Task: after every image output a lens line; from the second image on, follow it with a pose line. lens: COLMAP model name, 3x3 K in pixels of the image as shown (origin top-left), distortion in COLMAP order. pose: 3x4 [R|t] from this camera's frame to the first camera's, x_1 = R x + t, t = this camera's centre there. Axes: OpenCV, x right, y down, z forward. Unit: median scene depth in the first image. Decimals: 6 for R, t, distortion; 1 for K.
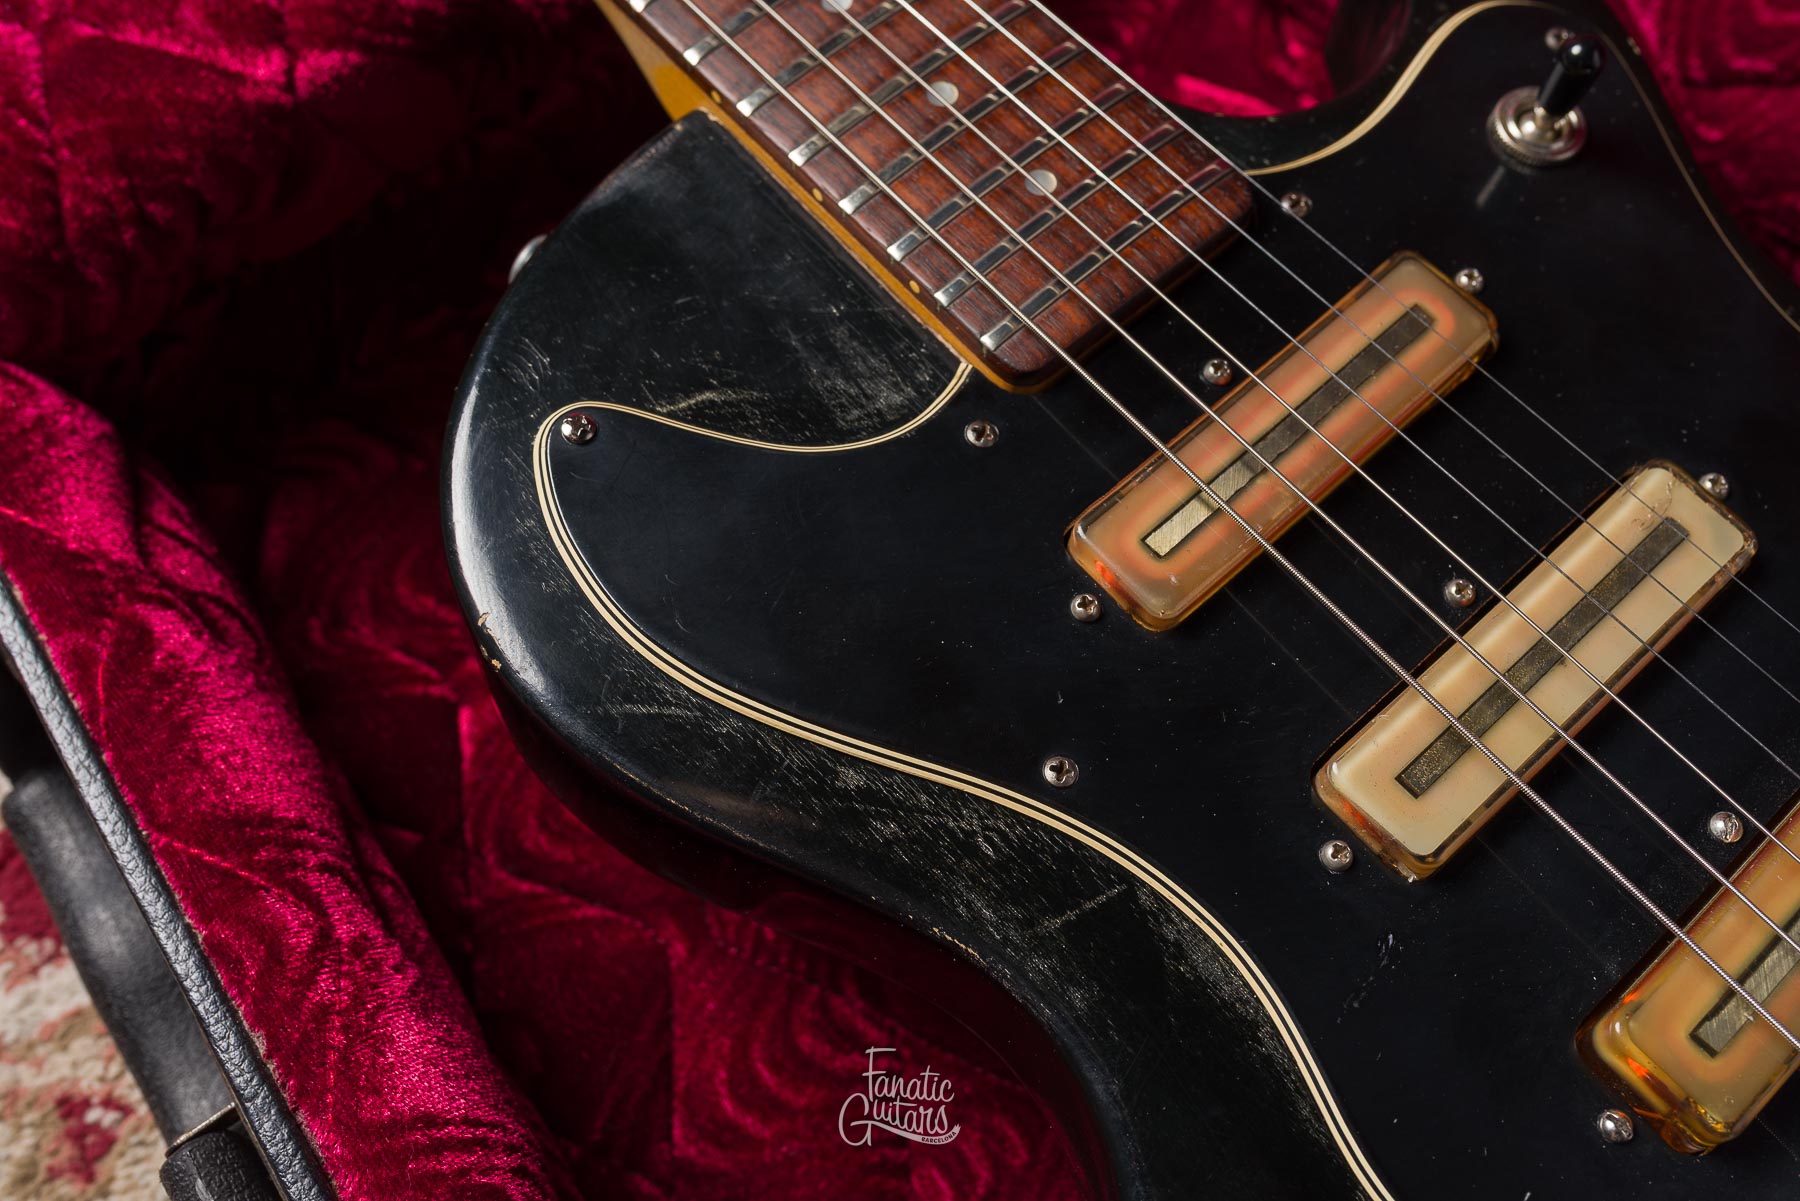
lens RADIAL K [[1837.8, 0, 896.9], [0, 1837.8, 598.9], [0, 0, 1]] dist [0.001773, -0.000630]
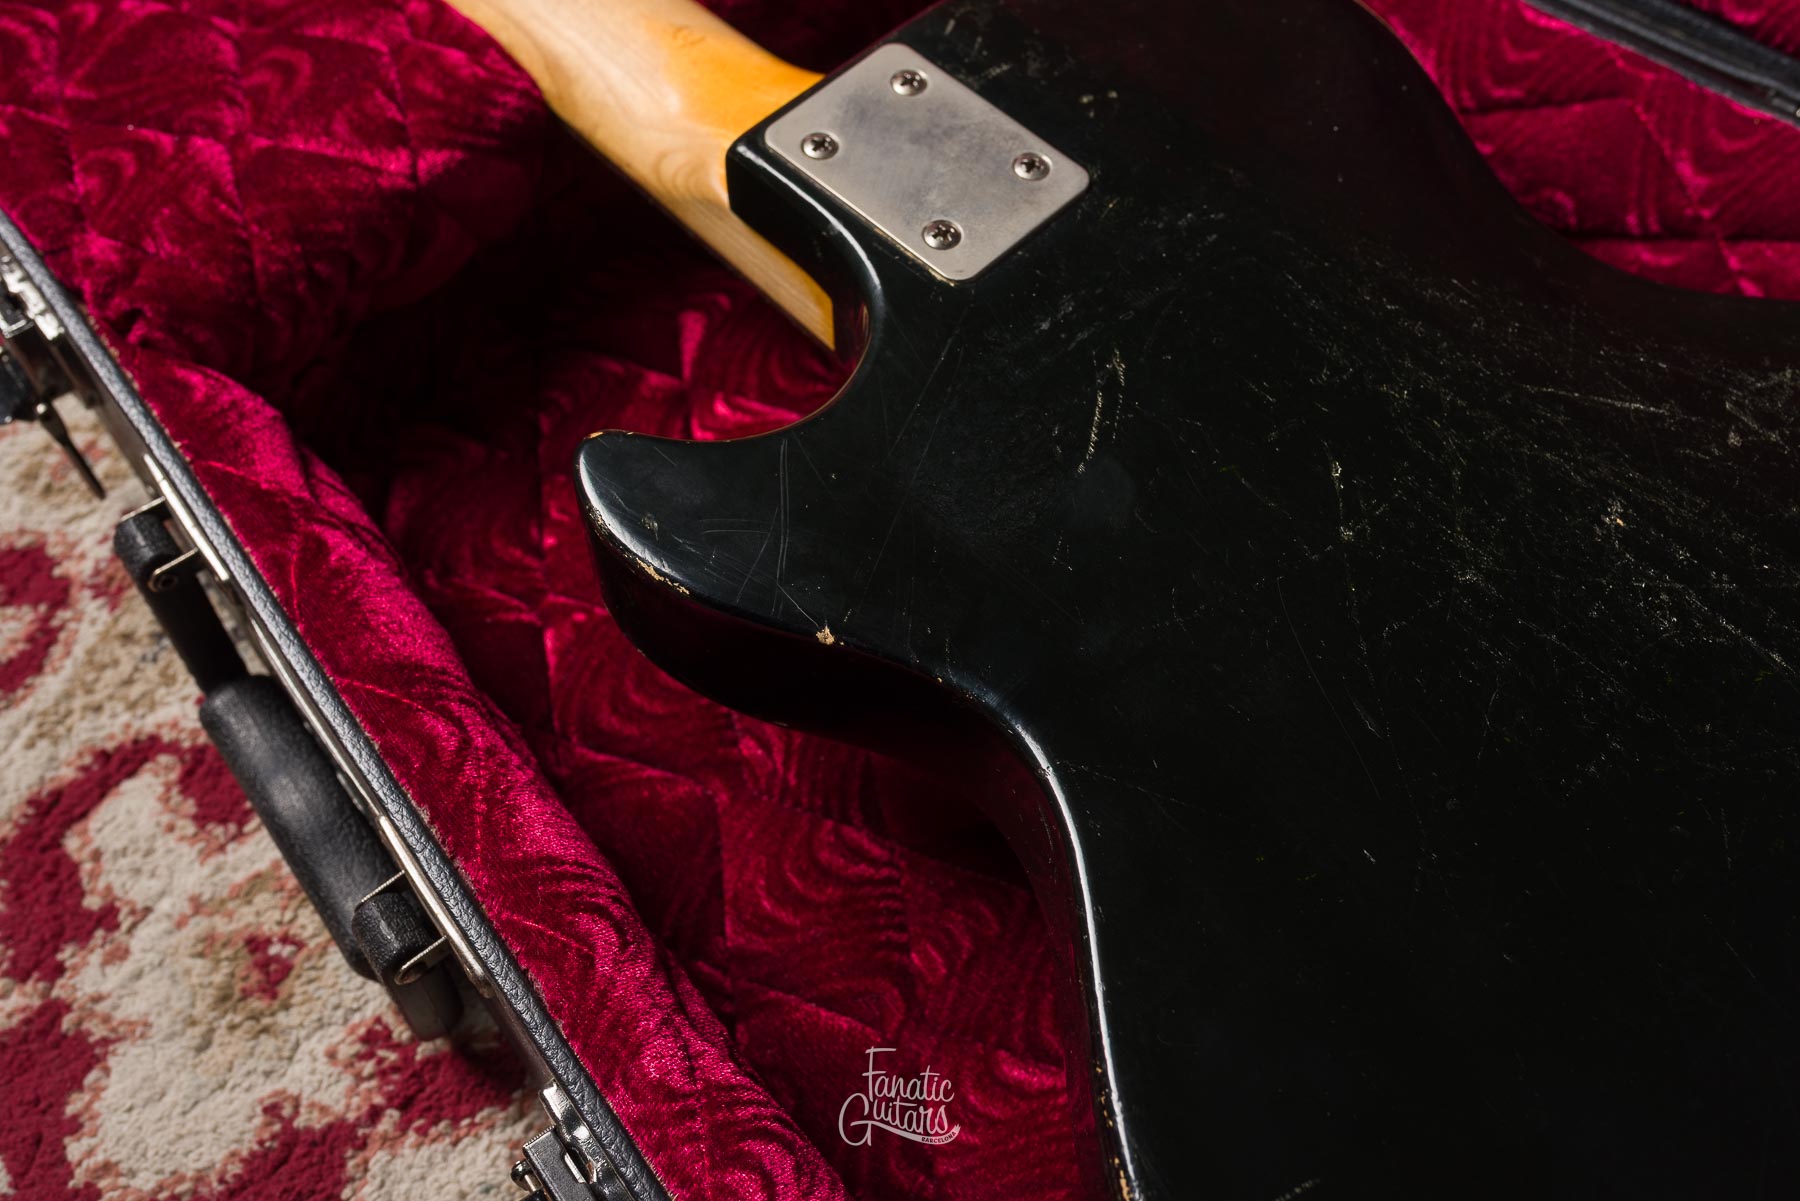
lens RADIAL K [[1796.7, 0, 896.4], [0, 1796.7, 596.2], [0, 0, 1]] dist [-0.002357, 0.007963]
pose [[0.998592, -0.053025, -0.001397, 0.014174], [0.052712, 0.994940, -0.085529, 0.191786], [0.005925, 0.085335, 0.996335, -0.313654]]
